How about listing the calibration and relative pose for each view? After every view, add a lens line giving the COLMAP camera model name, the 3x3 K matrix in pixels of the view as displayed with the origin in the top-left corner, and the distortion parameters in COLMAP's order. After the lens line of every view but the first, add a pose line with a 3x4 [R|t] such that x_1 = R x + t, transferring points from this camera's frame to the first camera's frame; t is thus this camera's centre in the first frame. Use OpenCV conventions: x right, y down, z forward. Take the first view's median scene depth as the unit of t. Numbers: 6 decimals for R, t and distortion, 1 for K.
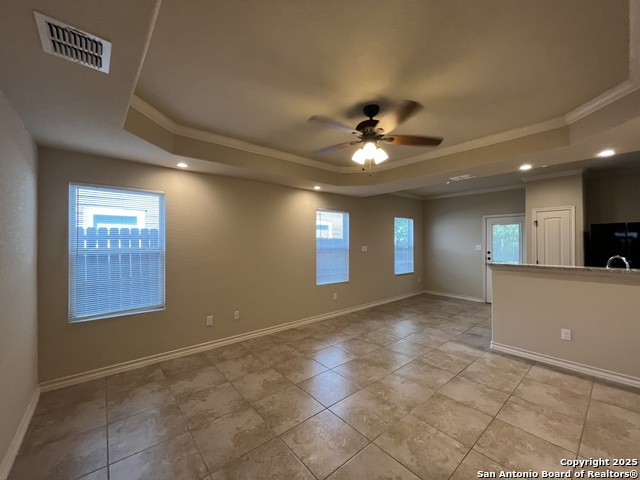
lens RADIAL K [[258.2, 0, 319.8], [0, 258.2, 240.3], [0, 0, 1]] dist [-0.001860, -0.000404]
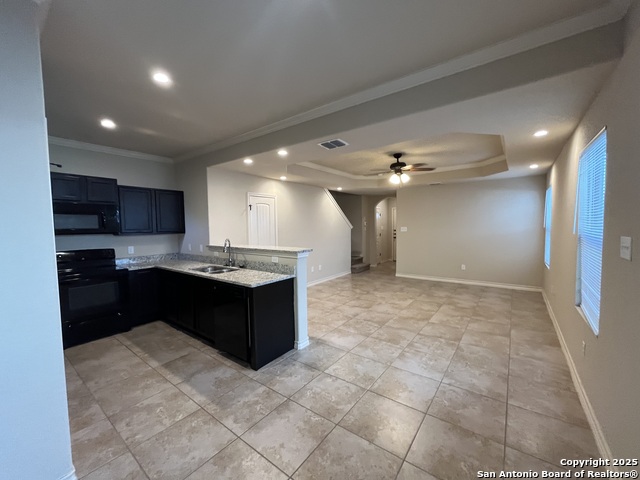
lens RADIAL K [[258.2, 0, 319.2], [0, 258.2, 239.3], [0, 0, 1]] dist [-0.001860, -0.000404]
pose [[-0.975872, 0.030477, -0.216207, 0.864435], [0.019961, 0.998517, 0.050658, 0.009735], [0.217431, 0.045120, -0.975032, 1.986509]]
